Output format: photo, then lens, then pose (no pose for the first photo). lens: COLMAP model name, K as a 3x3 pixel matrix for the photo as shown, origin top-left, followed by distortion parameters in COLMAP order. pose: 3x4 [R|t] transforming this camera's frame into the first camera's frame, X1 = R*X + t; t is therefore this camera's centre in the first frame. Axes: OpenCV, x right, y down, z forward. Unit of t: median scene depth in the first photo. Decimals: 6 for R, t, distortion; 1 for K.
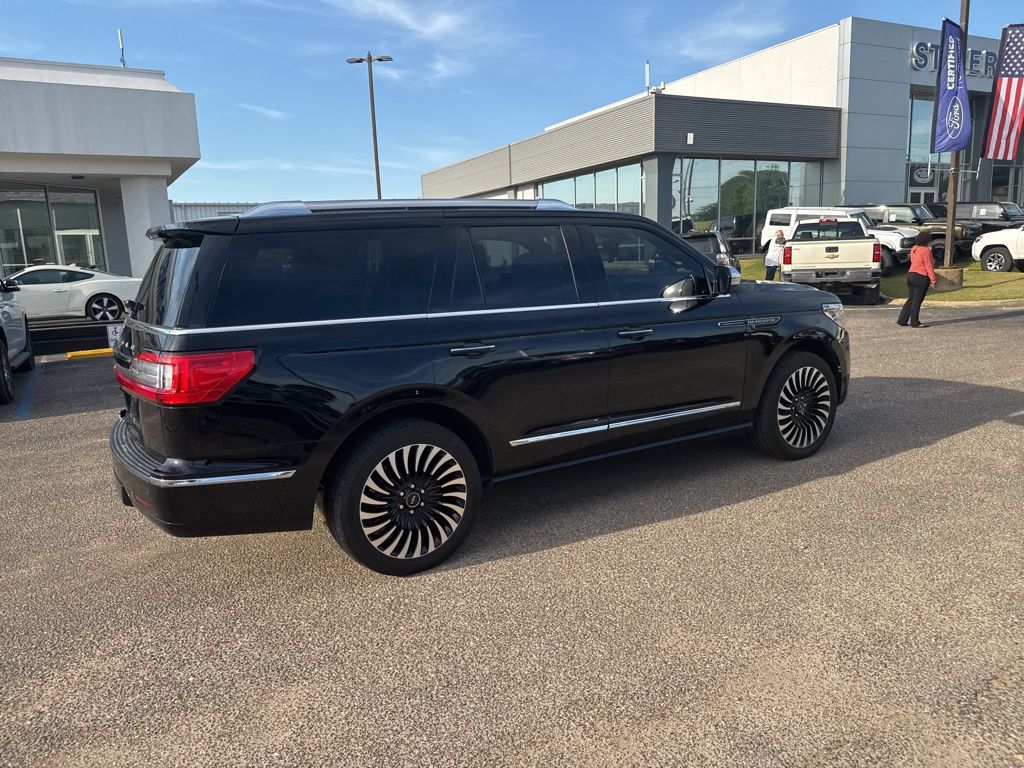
lens RADIAL K [[743.5, 0, 503.8], [0, 743.5, 346.0], [0, 0, 1]] dist [0.074852, -0.101509]
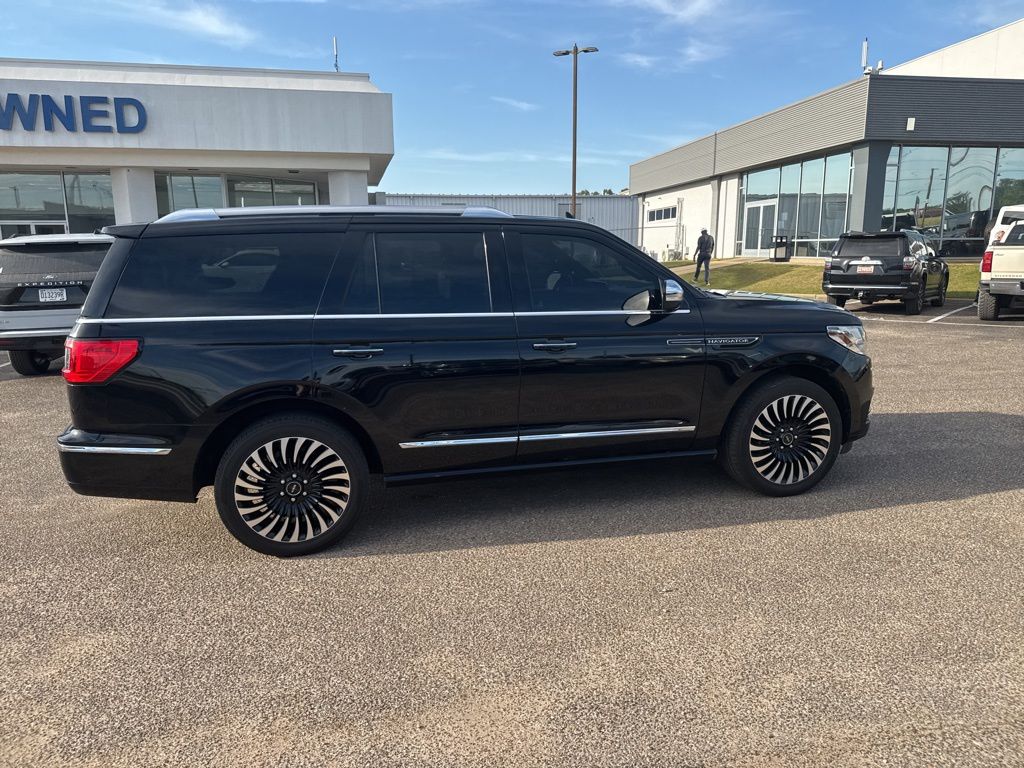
lens RADIAL K [[744.9, 0, 514.5], [0, 744.9, 352.5], [0, 0, 1]] dist [0.046494, -0.061339]
pose [[0.952849, 0.069623, -0.295349, 0.342349], [-0.062738, 0.997493, 0.032737, -0.030547], [0.296888, -0.012664, 0.954828, 0.050351]]
